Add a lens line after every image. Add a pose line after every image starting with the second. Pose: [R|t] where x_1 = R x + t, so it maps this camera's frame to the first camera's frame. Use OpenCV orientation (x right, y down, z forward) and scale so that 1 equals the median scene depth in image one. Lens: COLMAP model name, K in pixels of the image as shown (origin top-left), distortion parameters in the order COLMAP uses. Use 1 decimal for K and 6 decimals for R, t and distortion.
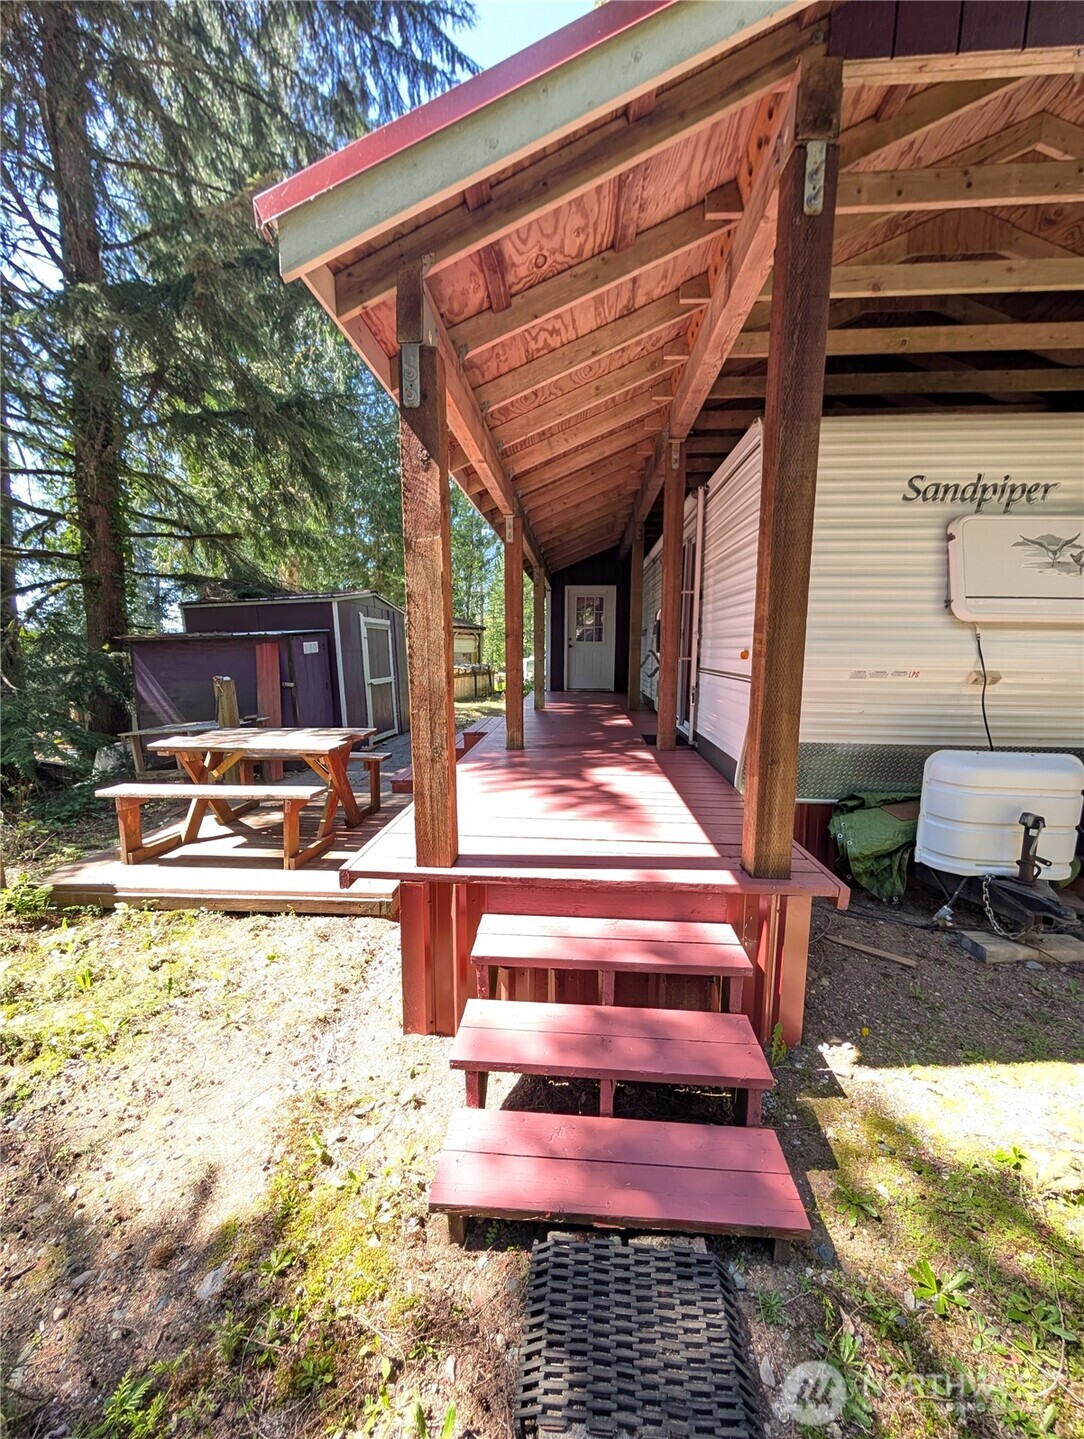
lens RADIAL K [[546.0, 0, 535.3], [0, 546.0, 712.3], [0, 0, 1]] dist [-0.001423, 0.000521]
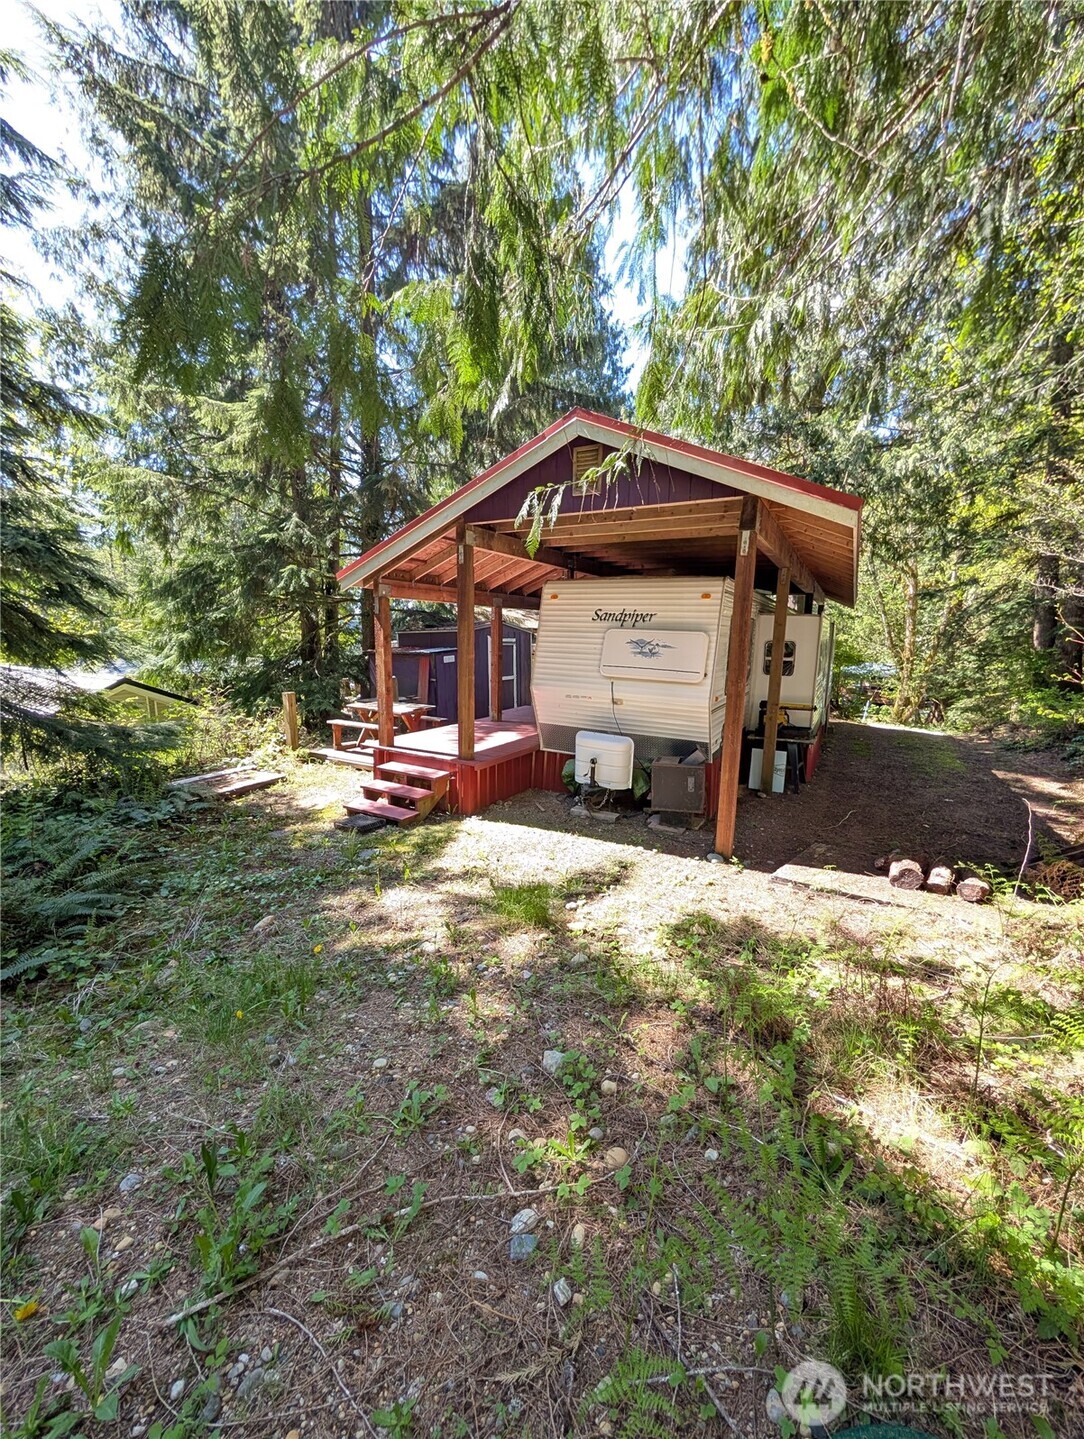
lens RADIAL K [[546.0, 0, 546.0], [0, 546.0, 721.4], [0, 0, 1]] dist [-0.001423, 0.000521]
pose [[0.907465, 0.084476, -0.411547, 1.471973], [-0.068836, 0.996235, 0.052708, -0.078847], [0.414449, -0.019501, 0.909863, -1.141561]]
